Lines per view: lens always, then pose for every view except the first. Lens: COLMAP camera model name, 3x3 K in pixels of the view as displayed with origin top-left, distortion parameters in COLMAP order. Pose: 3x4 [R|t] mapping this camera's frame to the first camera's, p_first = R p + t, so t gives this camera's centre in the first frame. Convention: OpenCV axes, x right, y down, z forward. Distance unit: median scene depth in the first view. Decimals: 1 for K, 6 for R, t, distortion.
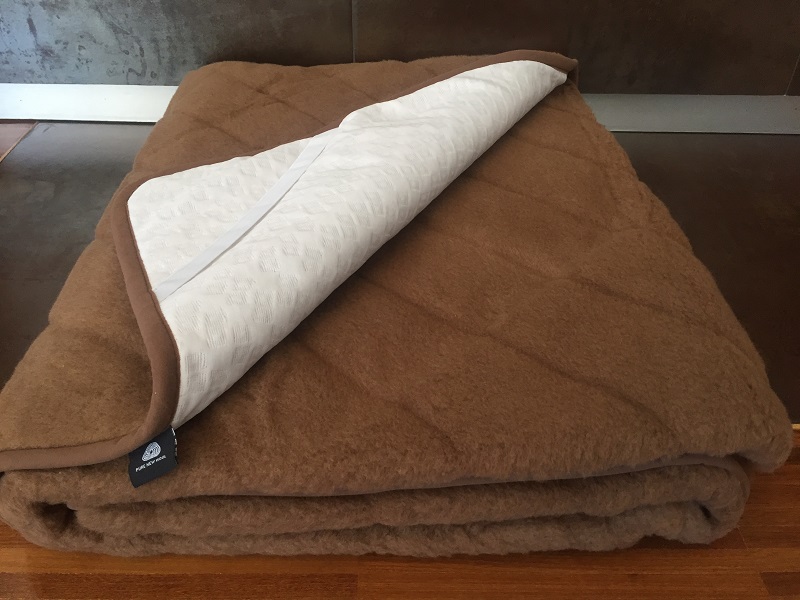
lens RADIAL K [[692.5, 0, 407.3], [0, 692.5, 293.7], [0, 0, 1]] dist [0.069606, -0.108063]
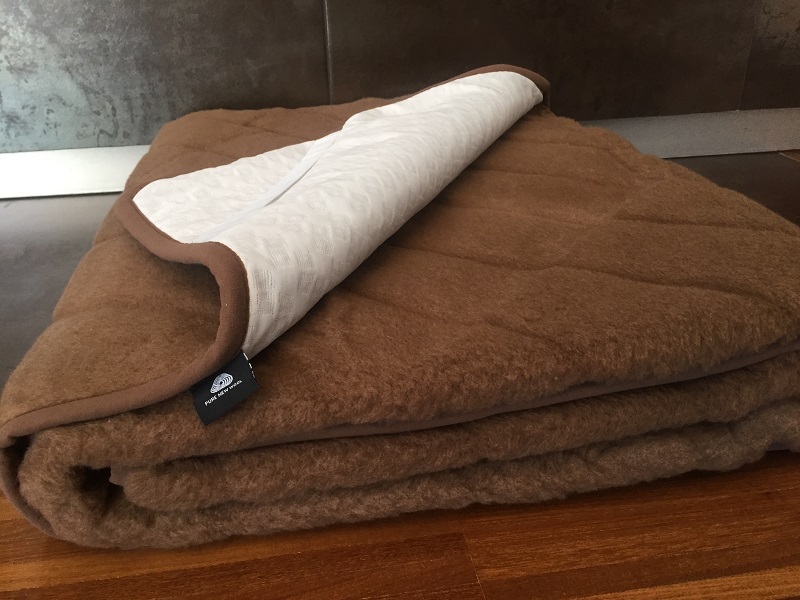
lens RADIAL K [[692.5, 0, 410.5], [0, 692.5, 286.4], [0, 0, 1]] dist [0.069606, -0.108063]
pose [[0.989504, -0.099332, 0.104952, -0.160291], [0.118578, 0.973236, -0.196852, 0.225922], [-0.082589, 0.207231, 0.974800, 0.102904]]
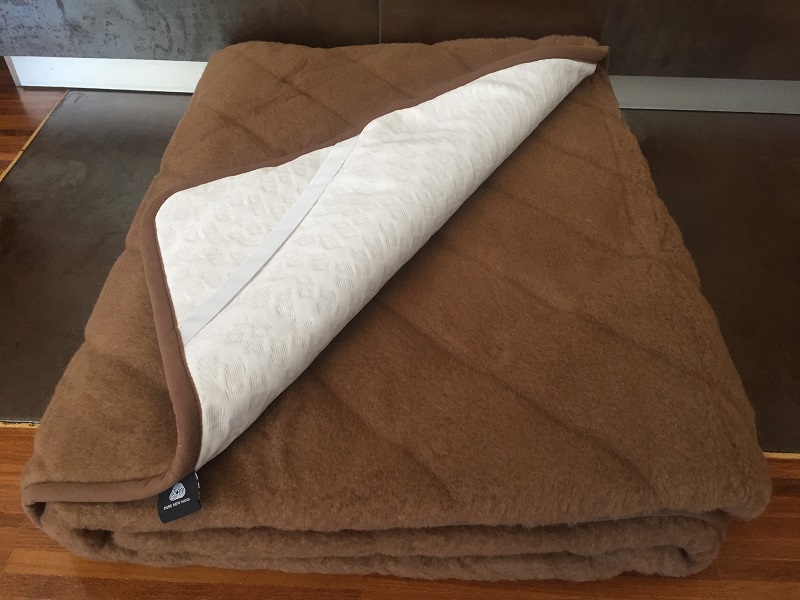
lens RADIAL K [[692.5, 0, 408.2], [0, 692.5, 297.7], [0, 0, 1]] dist [0.069606, -0.108063]
pose [[0.998541, 0.032818, -0.042871, 0.029278], [-0.026947, 0.991018, 0.130983, -0.175785], [0.046785, -0.129636, 0.990457, -0.035542]]
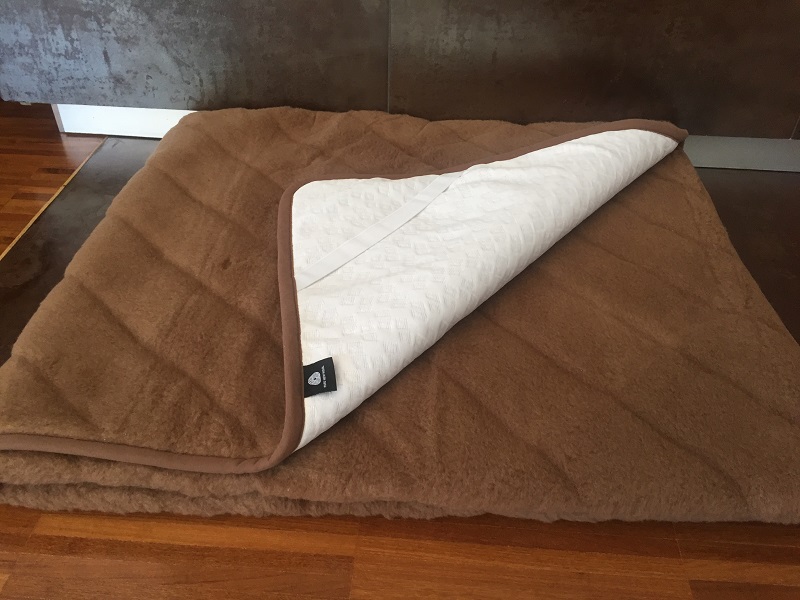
lens RADIAL K [[692.5, 0, 410.9], [0, 692.5, 292.7], [0, 0, 1]] dist [0.069606, -0.108063]
pose [[0.997191, 0.049124, -0.056538, 0.062559], [-0.047999, 0.998625, 0.021085, -0.080116], [0.057496, -0.018312, 0.998178, -0.182735]]
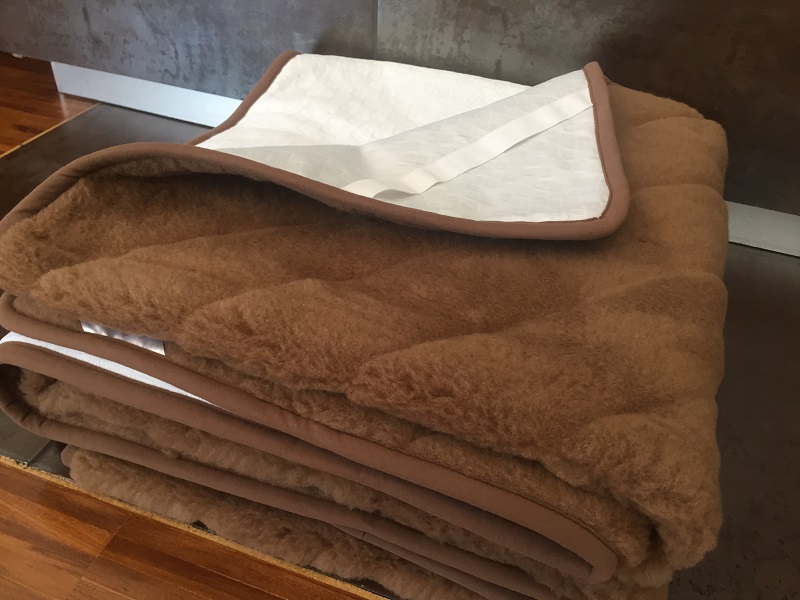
lens RADIAL K [[692.5, 0, 404.5], [0, 692.5, 299.3], [0, 0, 1]] dist [0.069606, -0.108063]
pose [[0.936680, 0.239624, -0.255365, 0.447568], [-0.240386, 0.970253, 0.028708, -0.188560], [0.254648, 0.034496, 0.966418, 0.210724]]
